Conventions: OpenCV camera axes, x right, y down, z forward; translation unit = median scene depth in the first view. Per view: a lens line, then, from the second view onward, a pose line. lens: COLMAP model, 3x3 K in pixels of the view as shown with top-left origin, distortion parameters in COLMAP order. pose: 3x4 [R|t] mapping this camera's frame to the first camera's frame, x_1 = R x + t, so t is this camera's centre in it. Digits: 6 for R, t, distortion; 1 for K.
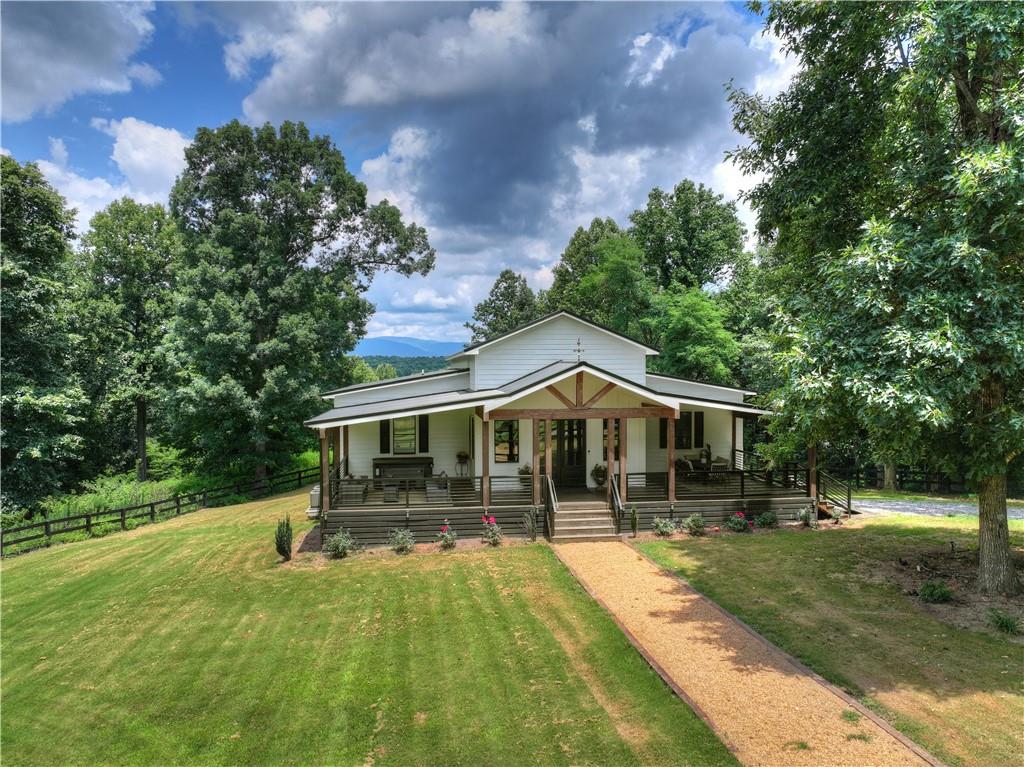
lens RADIAL K [[743.2, 0, 515.5], [0, 743.2, 379.6], [0, 0, 1]] dist [-0.001617, 0.013061]
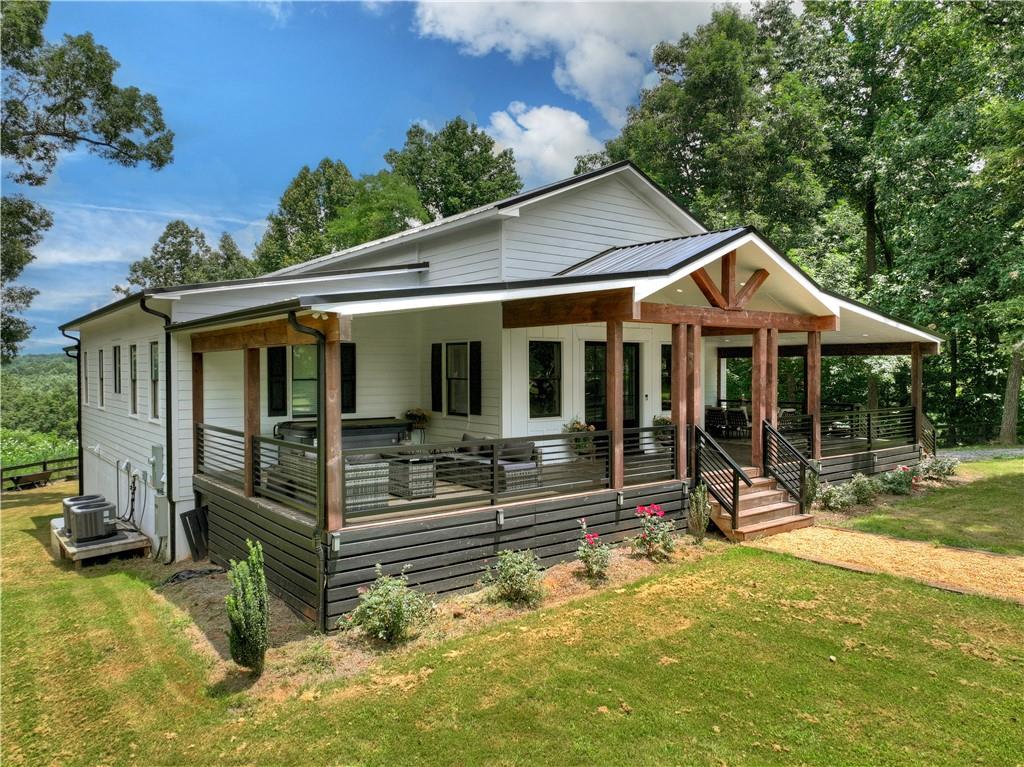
lens RADIAL K [[743.2, 0, 540.2], [0, 743.2, 380.0], [0, 0, 1]] dist [-0.001617, 0.013061]
pose [[0.859556, -0.008072, 0.510979, -0.172777], [0.009789, 0.999952, -0.000670, 0.047046], [-0.510949, 0.005578, 0.859593, 0.287430]]
